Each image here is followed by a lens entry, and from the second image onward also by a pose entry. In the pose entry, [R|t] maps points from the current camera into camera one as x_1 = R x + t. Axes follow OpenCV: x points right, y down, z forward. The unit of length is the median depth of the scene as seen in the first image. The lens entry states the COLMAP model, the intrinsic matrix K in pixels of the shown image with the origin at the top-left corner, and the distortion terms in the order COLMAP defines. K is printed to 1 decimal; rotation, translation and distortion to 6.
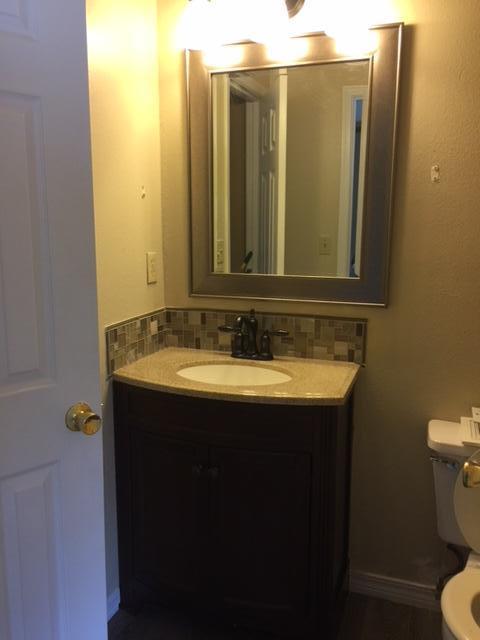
lens RADIAL K [[534.9, 0, 240.0], [0, 534.9, 320.0], [0, 0, 1]] dist [0.087119, -0.072259]
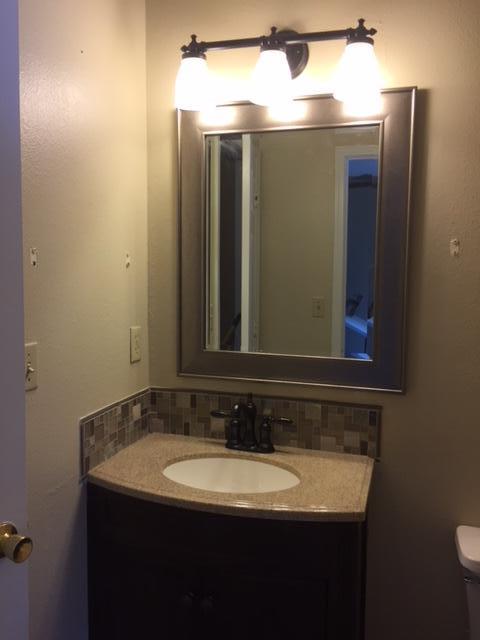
lens RADIAL K [[534.9, 0, 240.0], [0, 534.9, 320.0], [0, 0, 1]] dist [0.087119, -0.072259]
pose [[0.999238, 0.003011, 0.038924, -0.028357], [0.000201, 0.996611, -0.082256, -0.067073], [-0.039039, 0.082201, 0.995851, 0.113865]]
